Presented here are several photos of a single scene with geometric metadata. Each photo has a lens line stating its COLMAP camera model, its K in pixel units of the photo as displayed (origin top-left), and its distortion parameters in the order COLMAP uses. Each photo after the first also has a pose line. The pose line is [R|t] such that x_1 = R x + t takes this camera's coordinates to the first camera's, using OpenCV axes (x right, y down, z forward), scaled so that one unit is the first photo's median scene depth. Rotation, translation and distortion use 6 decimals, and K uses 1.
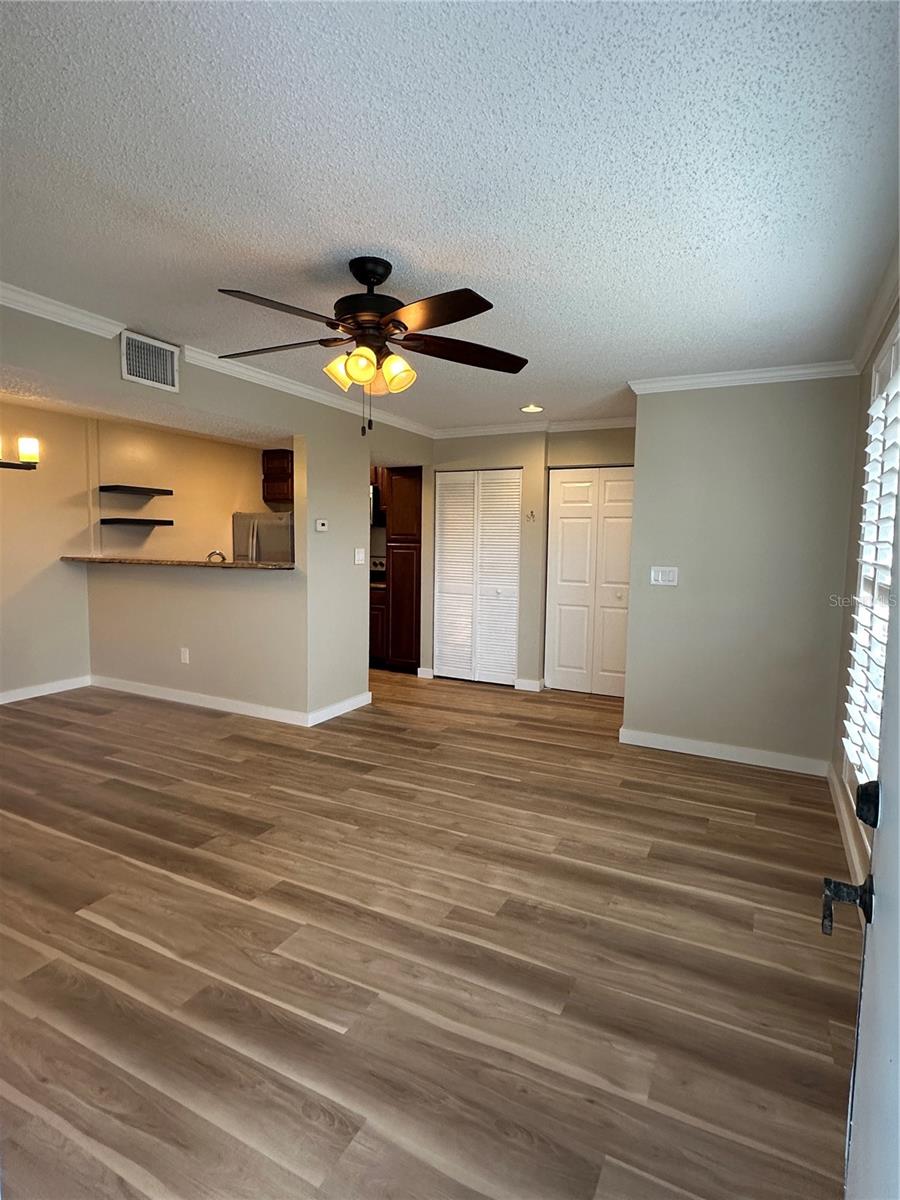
lens RADIAL K [[630.9, 0, 445.5], [0, 630.9, 595.0], [0, 0, 1]] dist [-0.006382, -0.000960]
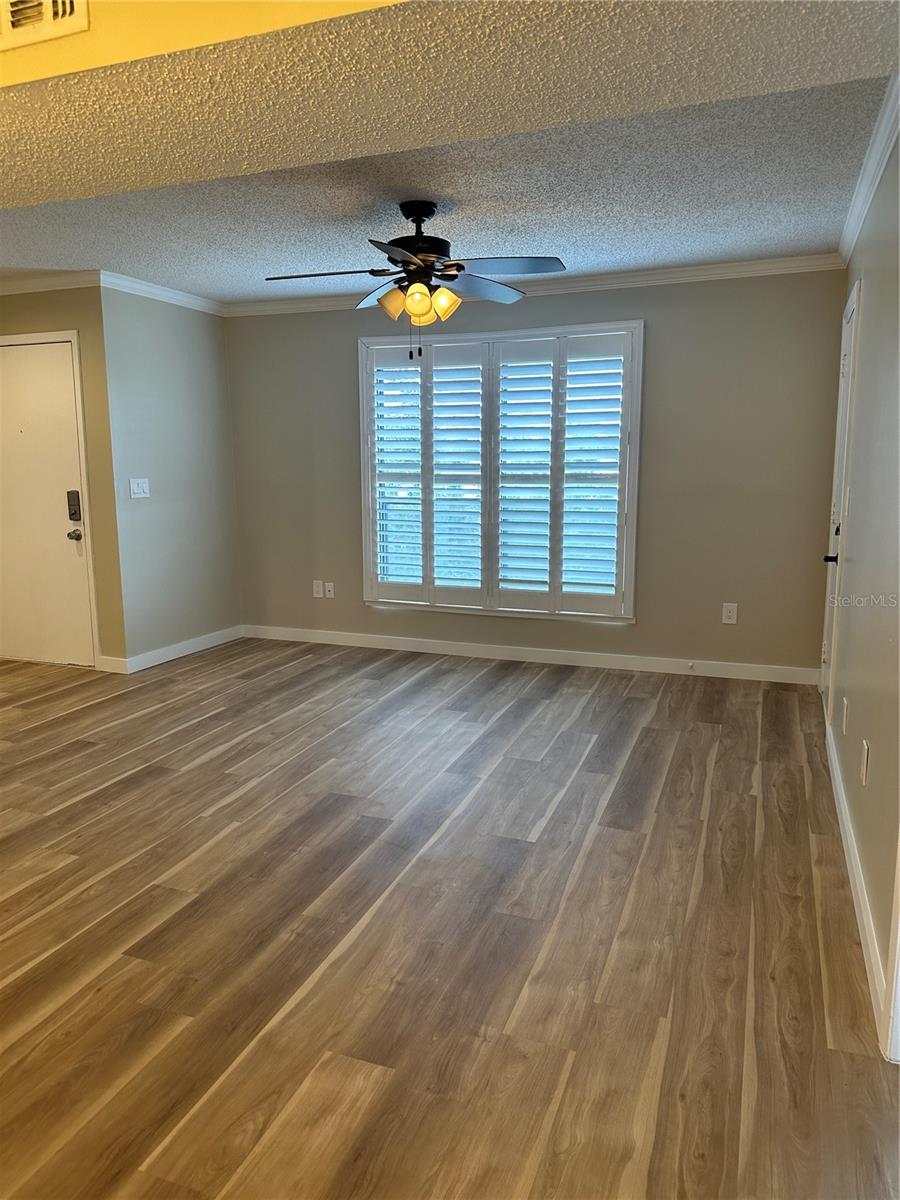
lens RADIAL K [[847.8, 0, 442.5], [0, 847.8, 578.7], [0, 0, 1]] dist [0.046532, -0.057838]
pose [[-0.110070, -0.161674, 0.980687, -1.229904], [0.089037, 0.981111, 0.171737, -0.092917], [-0.989928, 0.106220, -0.093596, 0.832060]]
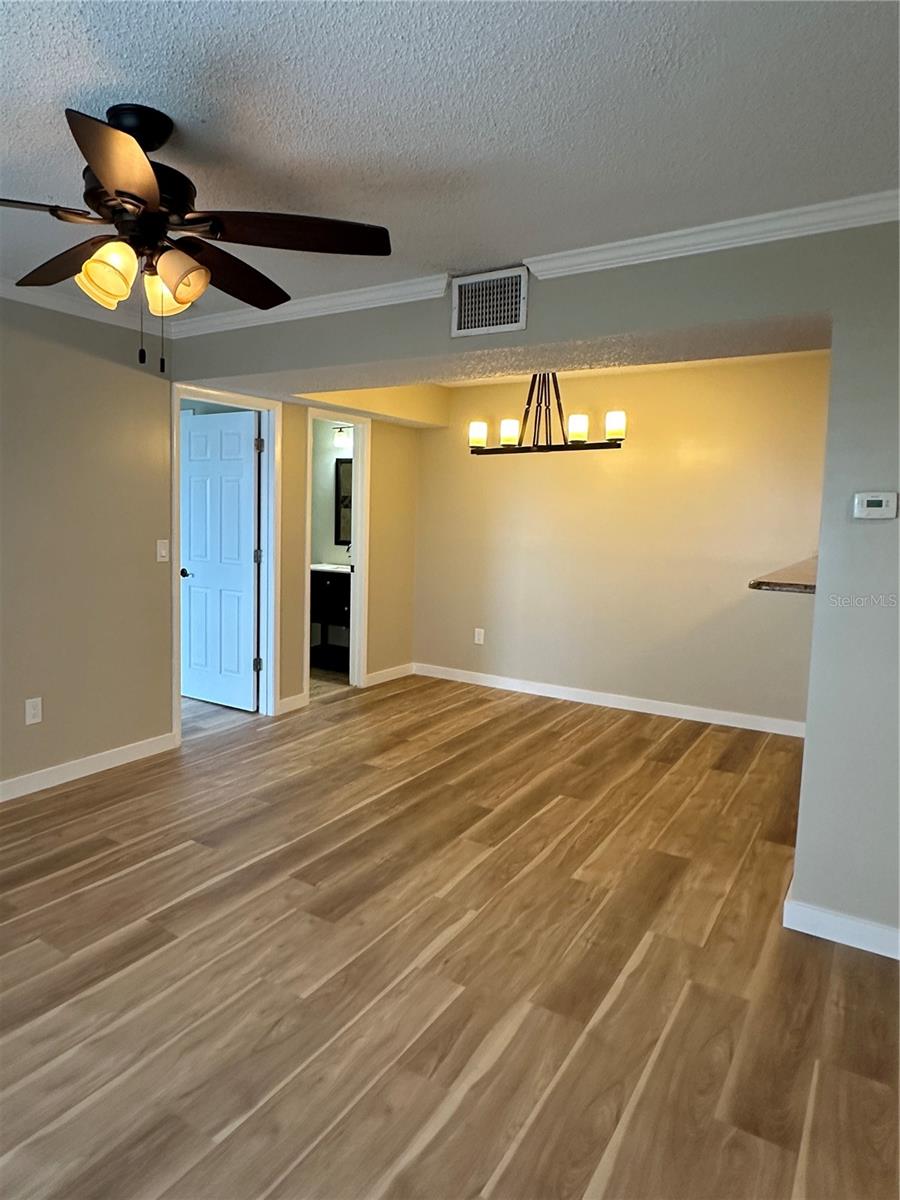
lens RADIAL K [[747.8, 0, 411.4], [0, 747.8, 576.8], [0, 0, 1]] dist [-0.005874, 0.000938]
pose [[-0.109226, 0.073602, -0.991288, 0.482202], [-0.107173, 0.990570, 0.085357, -0.097311], [0.988223, 0.115562, -0.100308, 1.012399]]
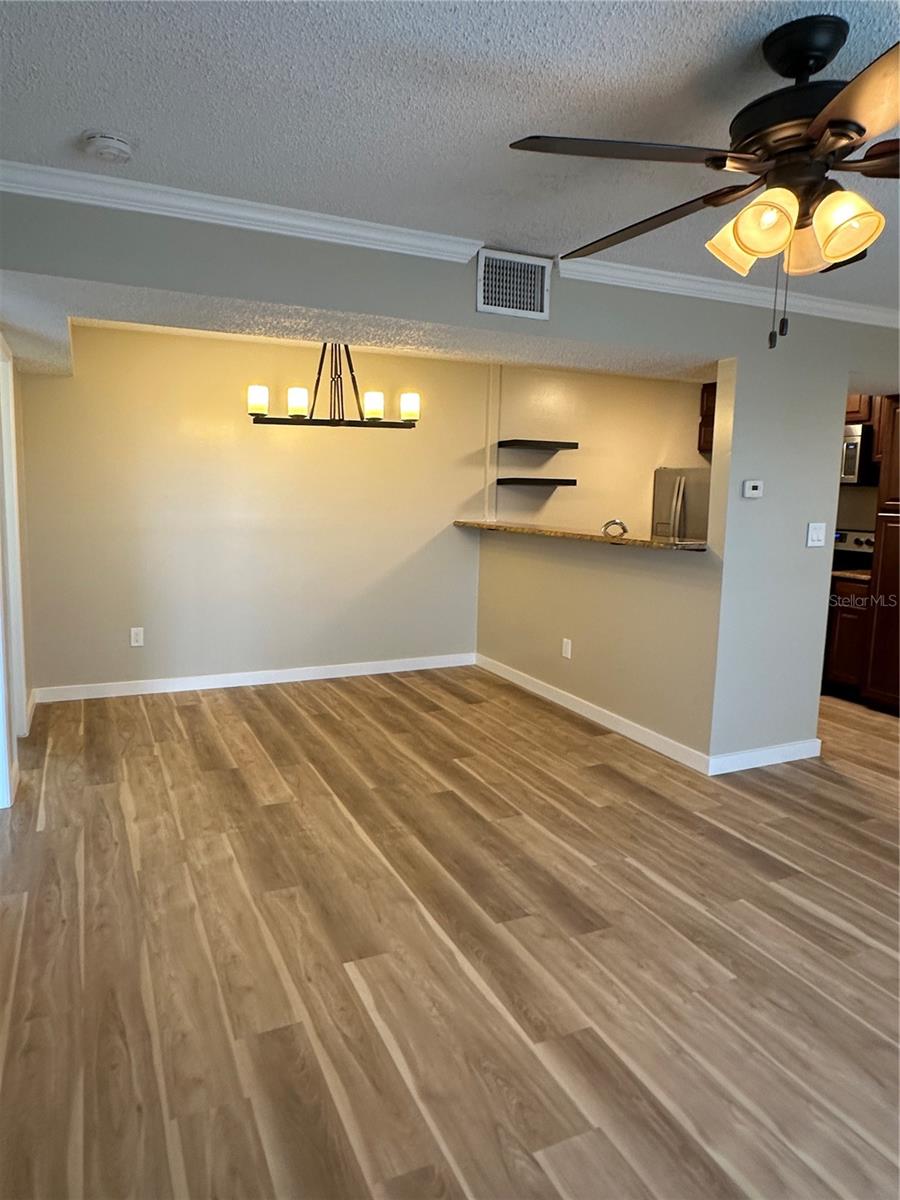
lens RADIAL K [[747.8, 0, 410.1], [0, 747.8, 576.7], [0, 0, 1]] dist [-0.005874, 0.000938]
pose [[0.773689, 0.075605, -0.629039, 0.043516], [-0.061638, 0.997127, 0.044034, -0.038859], [0.630560, 0.004704, 0.776126, 0.192171]]
